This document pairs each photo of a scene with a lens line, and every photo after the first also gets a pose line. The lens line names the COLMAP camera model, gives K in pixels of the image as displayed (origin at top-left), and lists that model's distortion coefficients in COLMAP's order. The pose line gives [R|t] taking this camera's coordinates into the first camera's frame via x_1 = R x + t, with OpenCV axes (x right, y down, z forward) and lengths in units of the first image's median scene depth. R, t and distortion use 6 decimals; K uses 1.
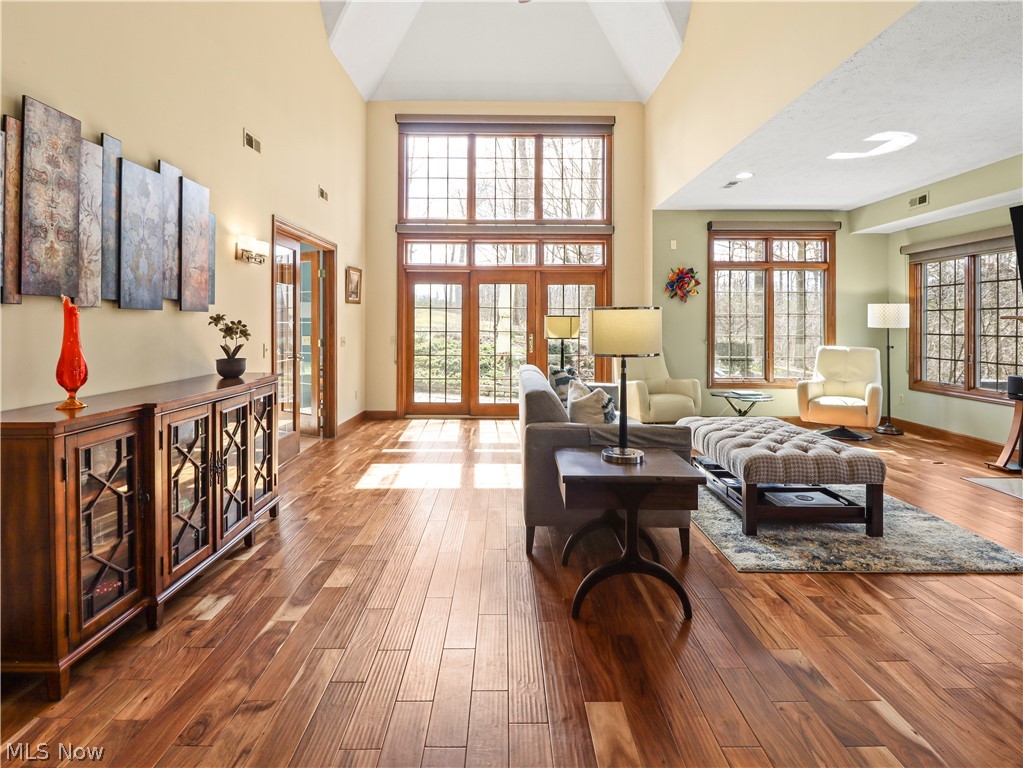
lens RADIAL K [[548.4, 0, 509.7], [0, 548.4, 325.2], [0, 0, 1]] dist [0.000157, -0.009864]
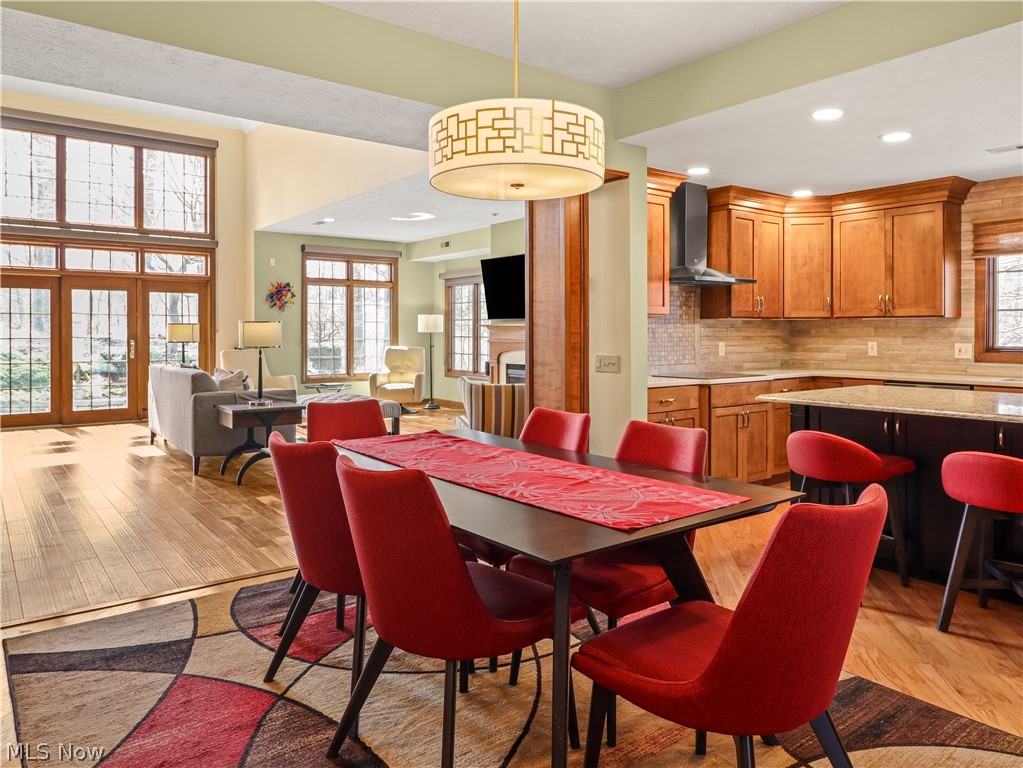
lens RADIAL K [[704.7, 0, 516.1], [0, 704.7, 334.6], [0, 0, 1]] dist [0.007438, -0.004077]
pose [[0.796657, -0.005834, 0.604404, -0.217895], [0.003155, 0.999980, 0.005494, 0.001320], [-0.604424, -0.002470, 0.796659, -0.563968]]
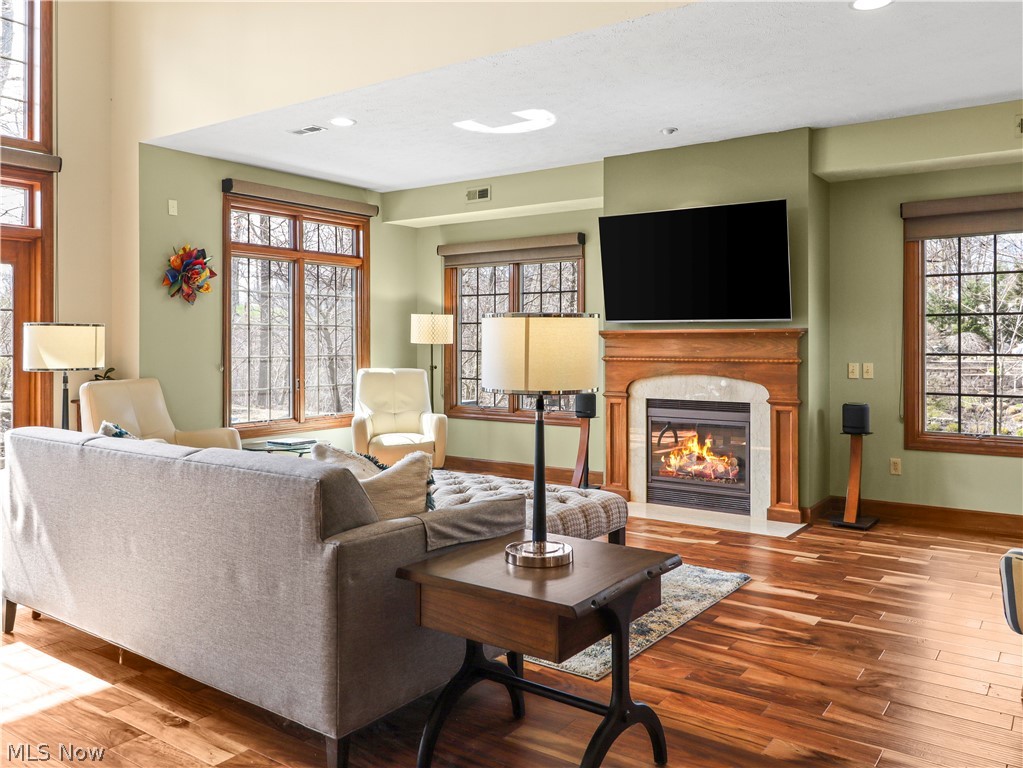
lens RADIAL K [[808.6, 0, 511.4], [0, 808.6, 344.4], [0, 0, 1]] dist [-0.002557, 0.011888]
pose [[0.584296, -0.006608, 0.811514, -0.227329], [0.003253, 0.999978, 0.005800, -0.001092], [-0.811534, -0.000749, 0.584305, 0.205763]]
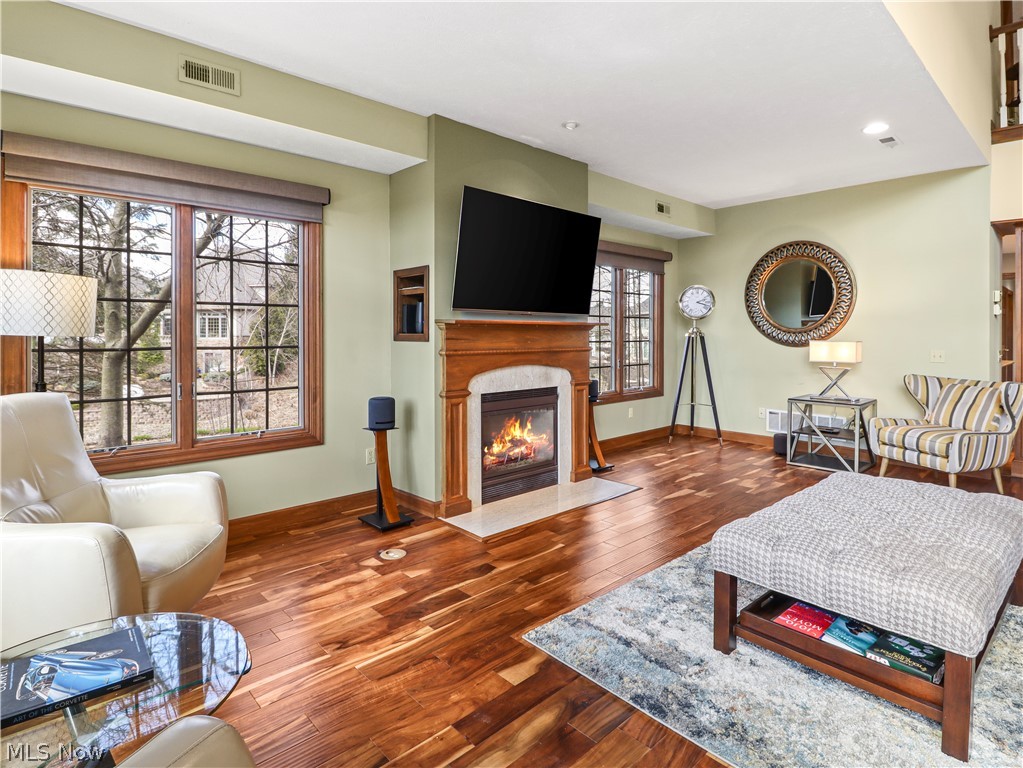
lens RADIAL K [[548.4, 0, 521.9], [0, 548.4, 337.8], [0, 0, 1]] dist [0.000157, -0.009864]
pose [[-0.682747, -0.010140, 0.730584, 0.185765], [-0.001528, 0.999921, 0.012450, -0.000910], [-0.730653, 0.007384, -0.682709, 1.050677]]
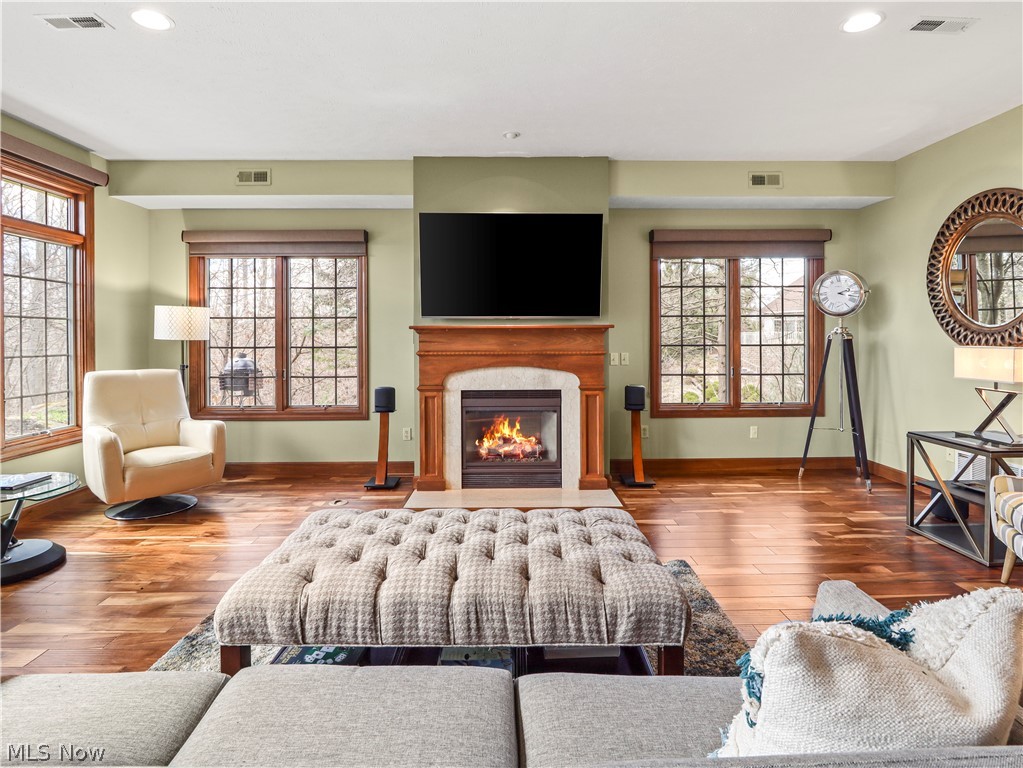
lens RADIAL K [[548.4, 0, 507.4], [0, 548.4, 338.6], [0, 0, 1]] dist [0.000157, -0.009864]
pose [[-0.007900, -0.010126, 0.999918, -0.036818], [0.004877, 0.999936, 0.010165, -0.002572], [-0.999957, 0.004957, -0.007850, 0.598965]]
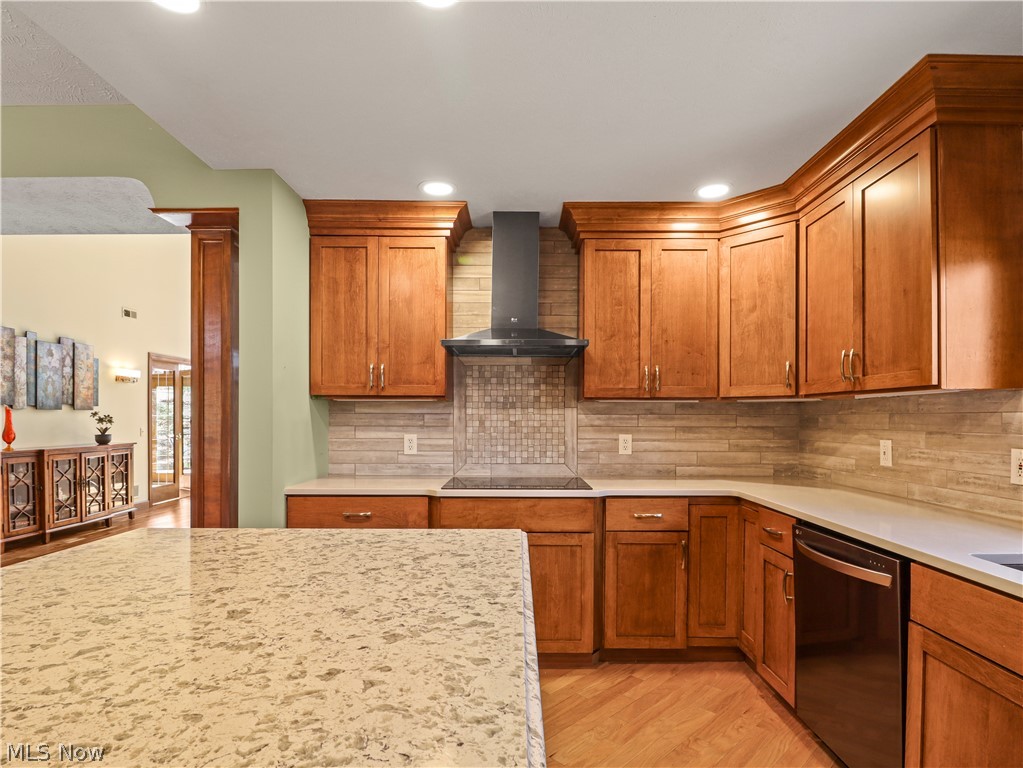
lens RADIAL K [[548.4, 0, 519.6], [0, 548.4, 422.3], [0, 0, 1]] dist [0.000157, -0.009864]
pose [[0.999997, 0.000244, -0.002604, 0.505622], [-0.000226, 0.999975, 0.007103, 0.002266], [0.002605, -0.007102, 0.999971, -0.485494]]
